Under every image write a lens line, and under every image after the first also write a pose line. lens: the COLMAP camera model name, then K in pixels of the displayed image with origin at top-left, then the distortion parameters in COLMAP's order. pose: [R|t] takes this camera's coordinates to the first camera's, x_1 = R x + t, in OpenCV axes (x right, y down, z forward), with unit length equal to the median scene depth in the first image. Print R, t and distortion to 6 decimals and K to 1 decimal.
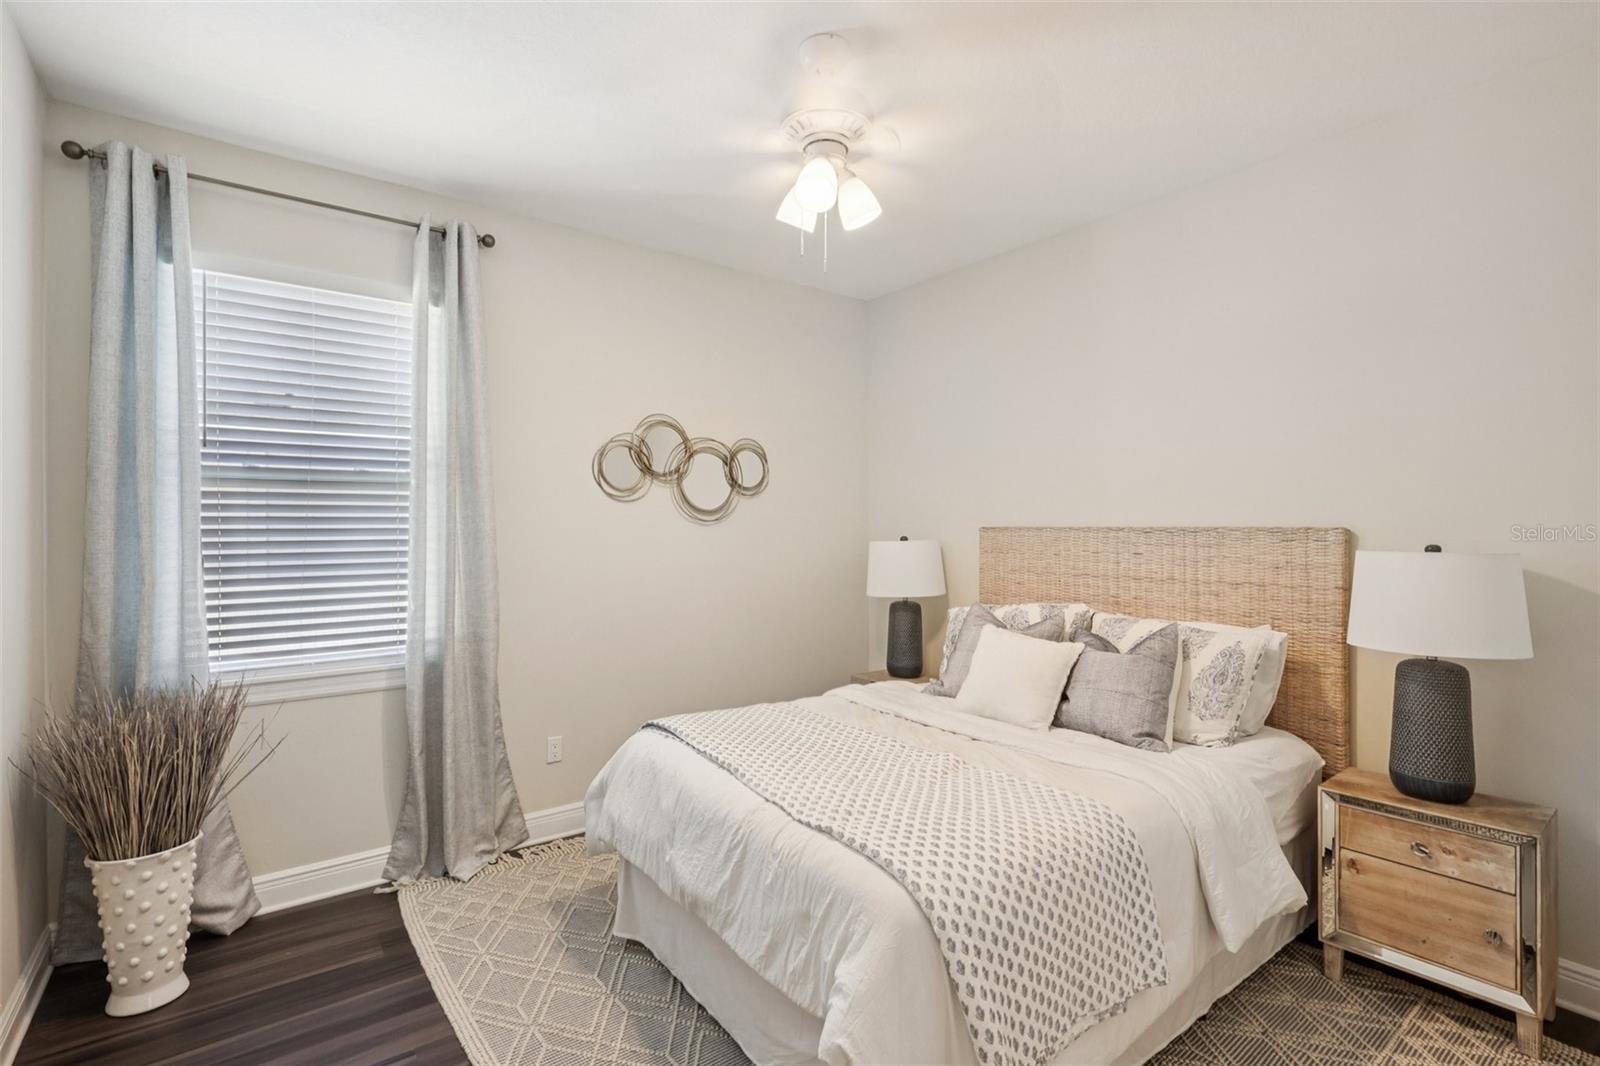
lens RADIAL K [[744.7, 0, 799.2], [0, 744.7, 532.3], [0, 0, 1]] dist [-0.002879, -0.001088]
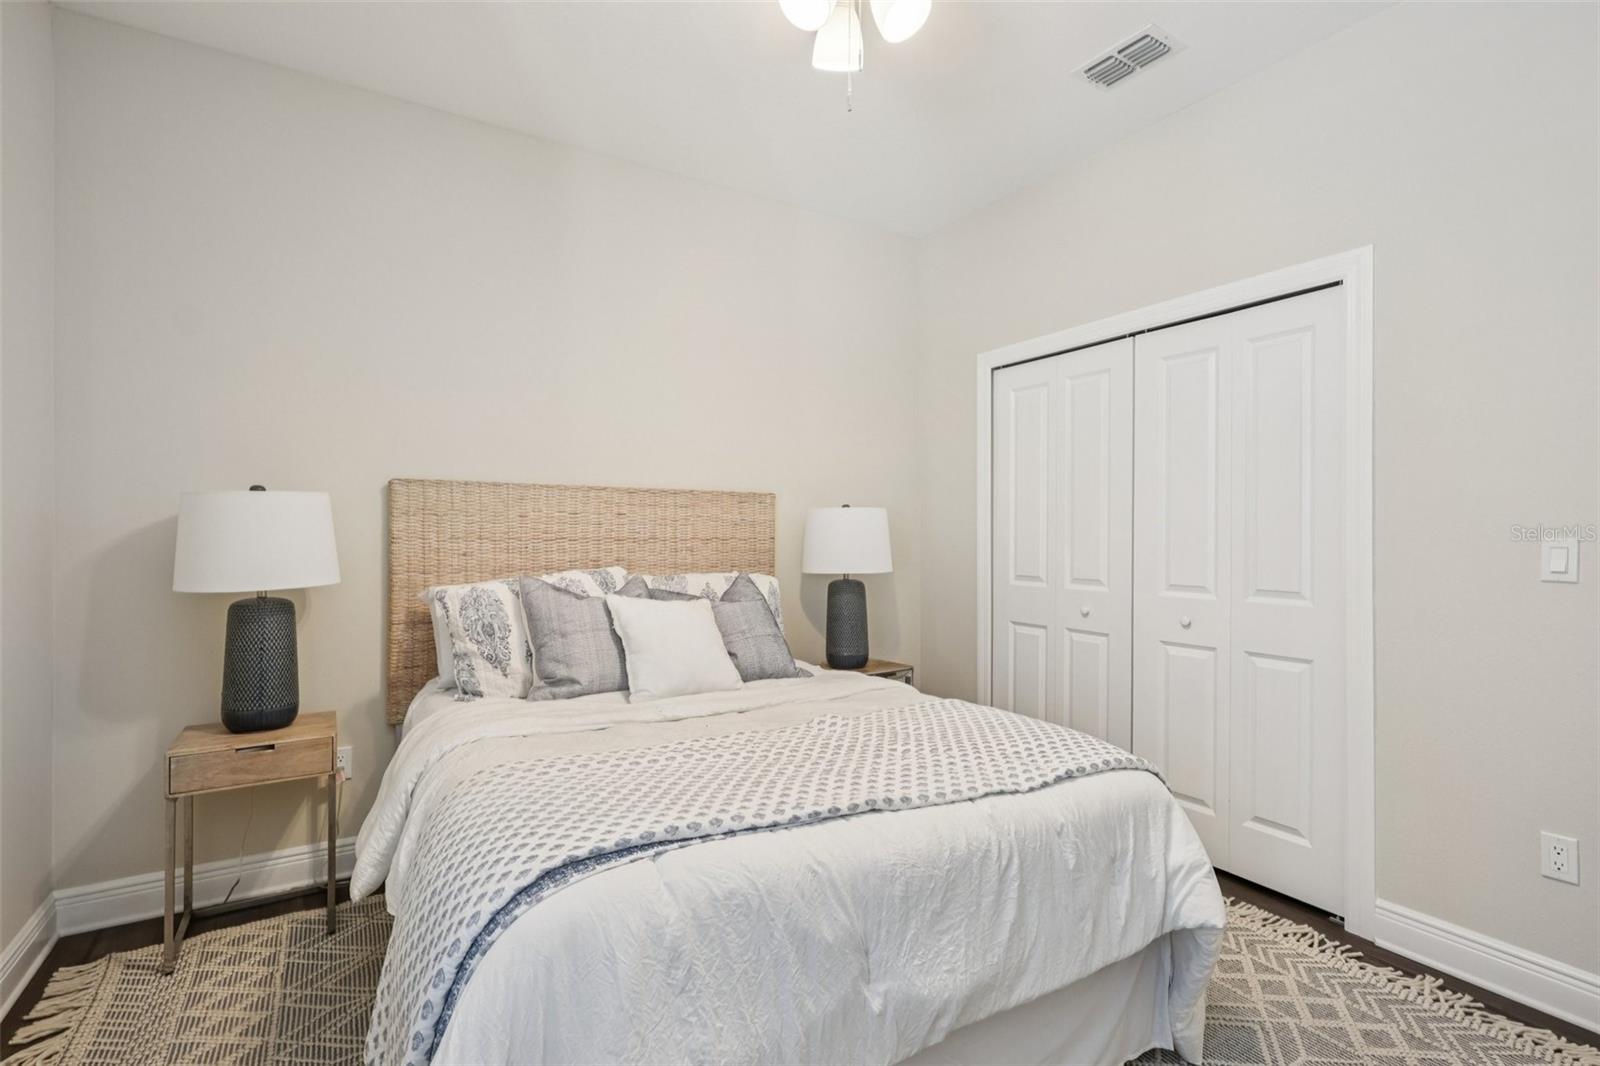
lens RADIAL K [[744.7, 0, 798.6], [0, 744.7, 527.8], [0, 0, 1]] dist [-0.002879, -0.001088]
pose [[0.099021, 0.004979, 0.995073, -0.530606], [-0.002249, 0.999986, -0.004779, 0.053888], [-0.995083, -0.001764, 0.099031, 0.709497]]
